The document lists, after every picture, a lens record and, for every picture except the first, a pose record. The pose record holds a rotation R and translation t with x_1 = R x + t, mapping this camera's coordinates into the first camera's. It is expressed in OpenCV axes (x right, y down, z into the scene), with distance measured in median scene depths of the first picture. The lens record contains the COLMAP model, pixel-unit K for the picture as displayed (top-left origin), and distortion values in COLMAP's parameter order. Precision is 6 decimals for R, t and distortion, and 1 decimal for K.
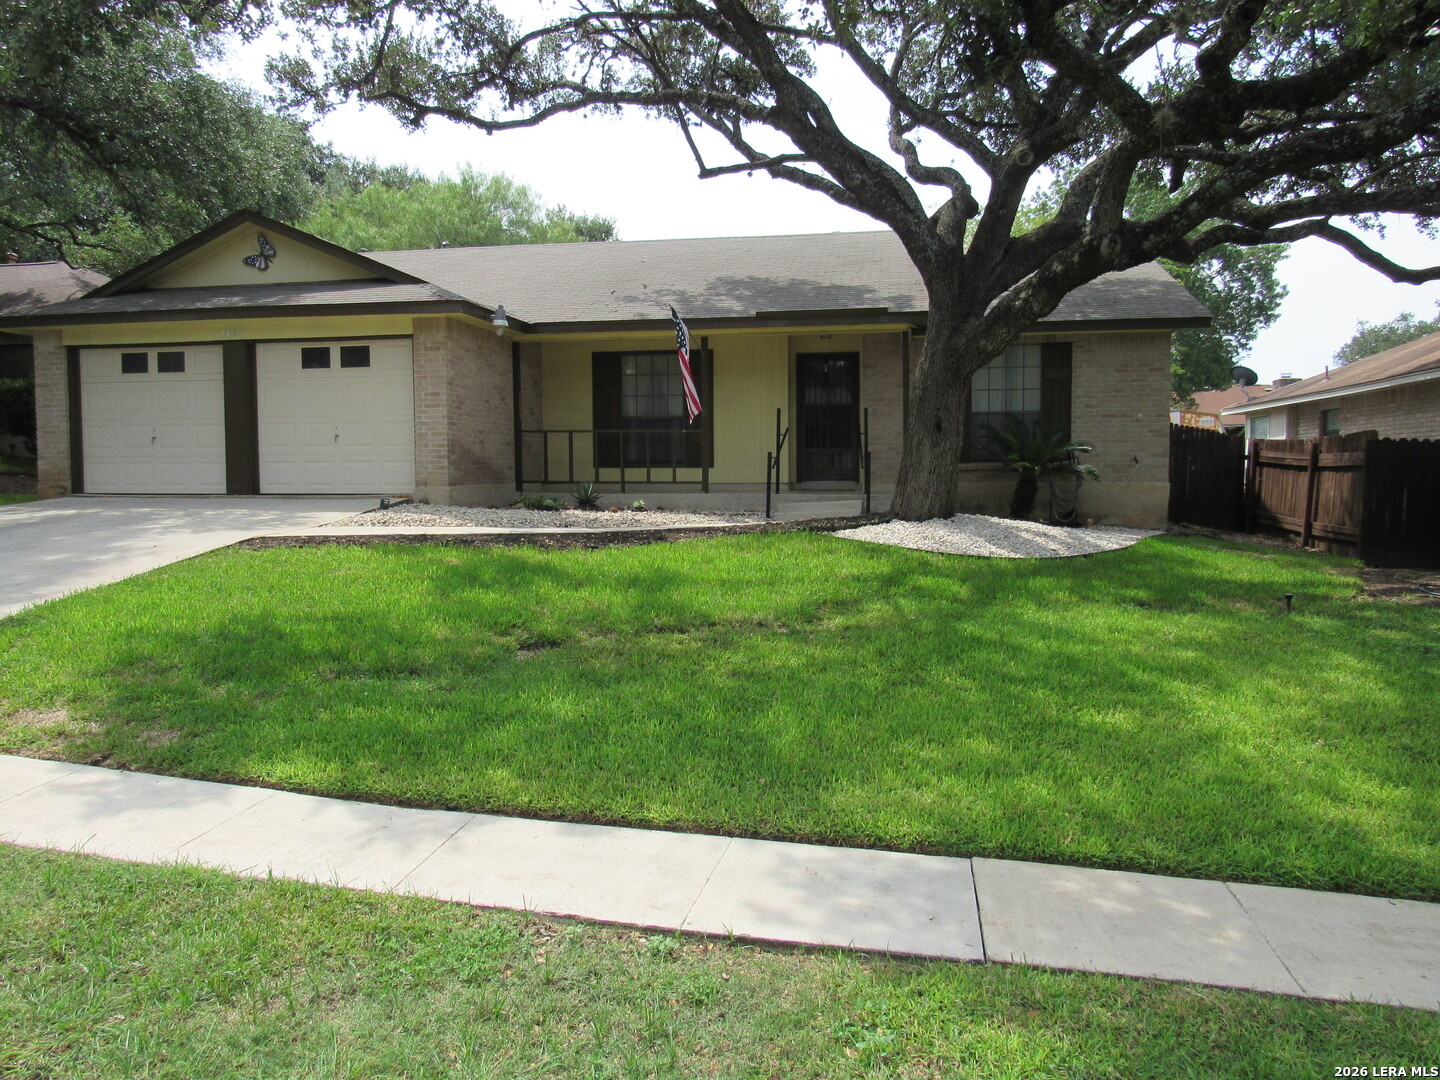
lens RADIAL K [[1025.9, 0, 726.6], [0, 1025.9, 539.2], [0, 0, 1]] dist [-0.024439, 0.002140]
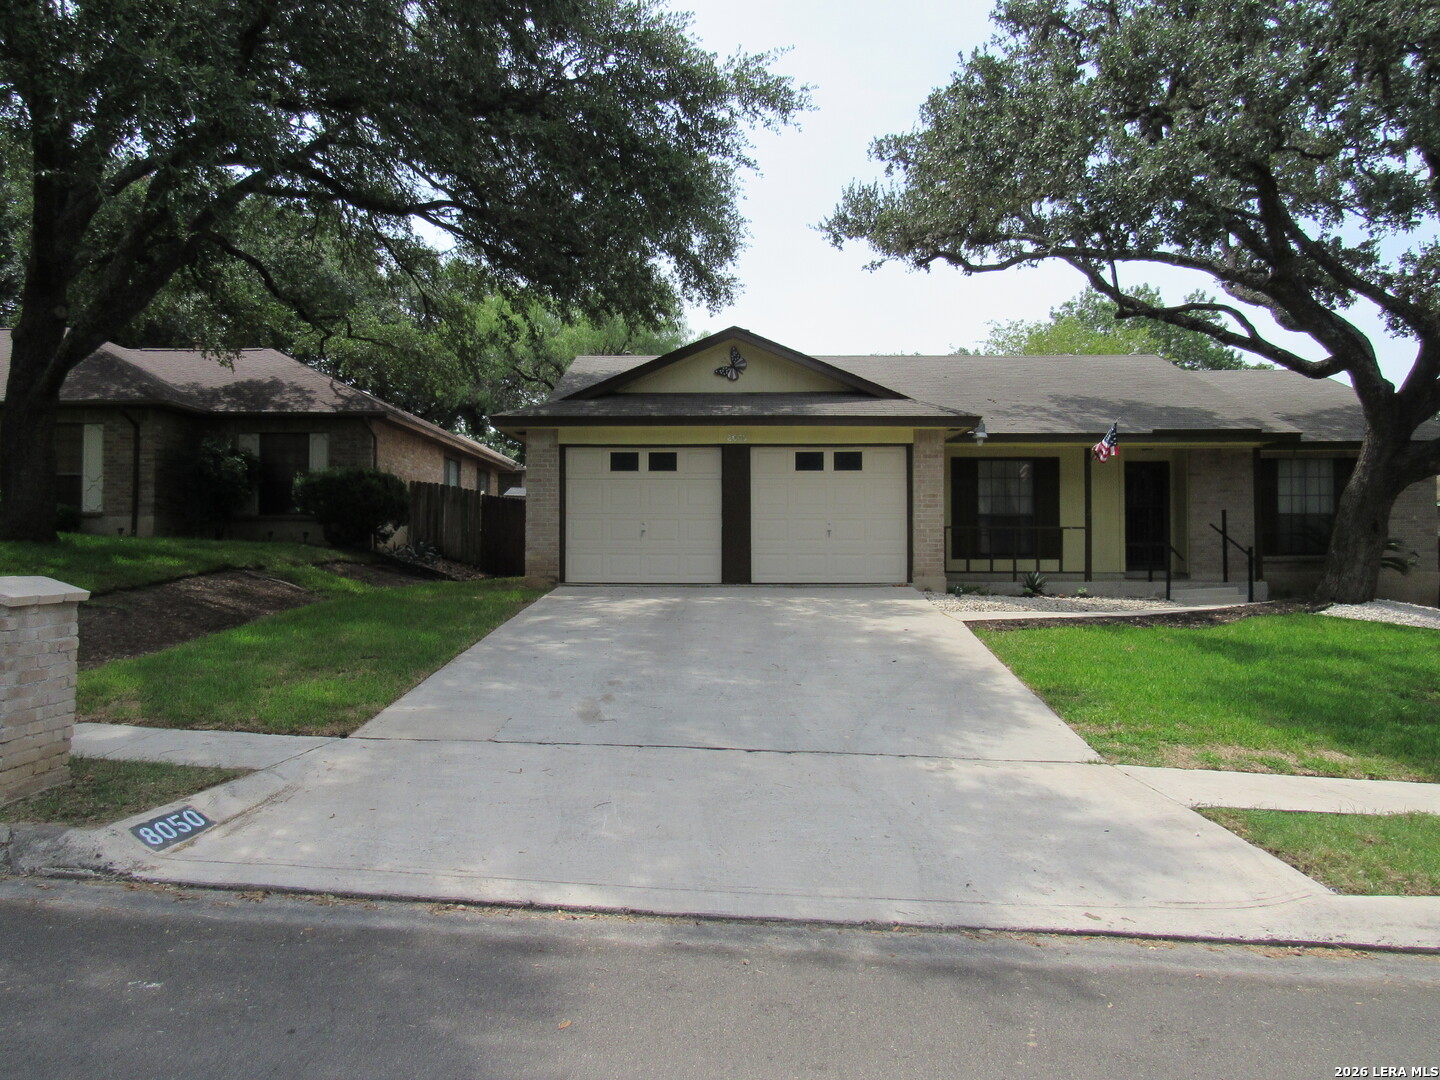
lens RADIAL K [[1025.9, 0, 726.6], [0, 1025.9, 539.2], [0, 0, 1]] dist [-0.024439, 0.002140]
pose [[0.987495, 0.004795, 0.157579, -0.702378], [0.008516, 0.996455, -0.083692, 0.000408], [-0.157422, 0.083987, 0.983953, -0.086152]]
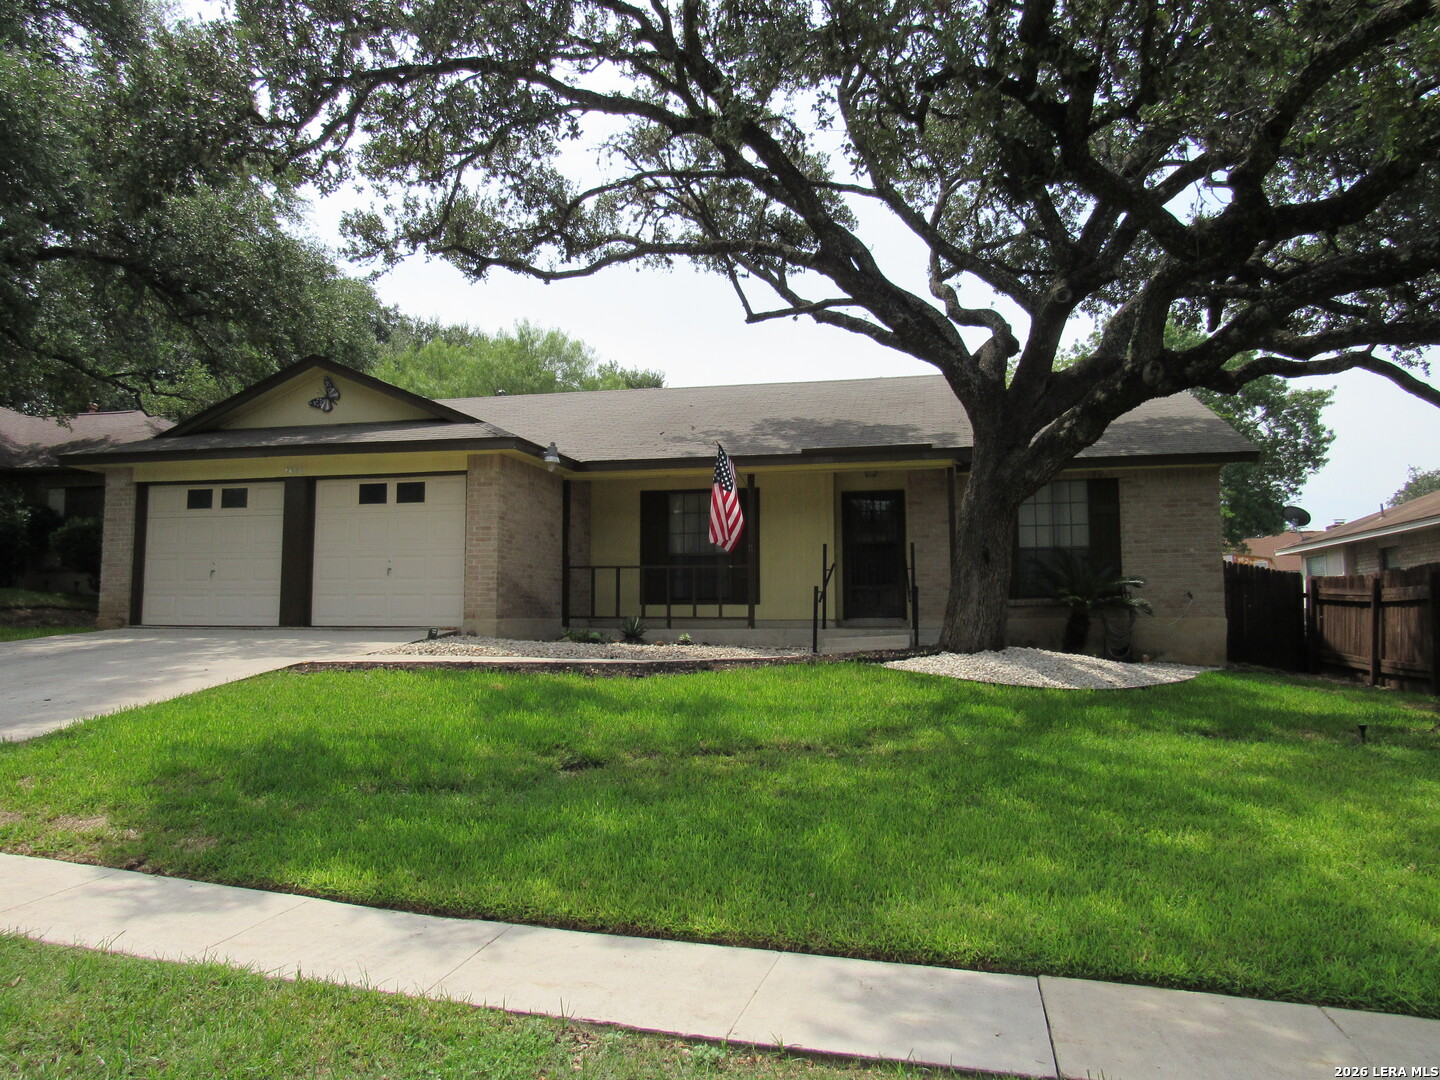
lens RADIAL K [[1026.1, 0, 726.4], [0, 1026.1, 541.8], [0, 0, 1]] dist [-0.017657, -0.002267]
pose [[0.999026, -0.000724, -0.044116, -0.001091], [-0.005685, 0.989418, -0.144982, 0.018795], [0.043754, 0.145092, 0.988450, 0.003092]]
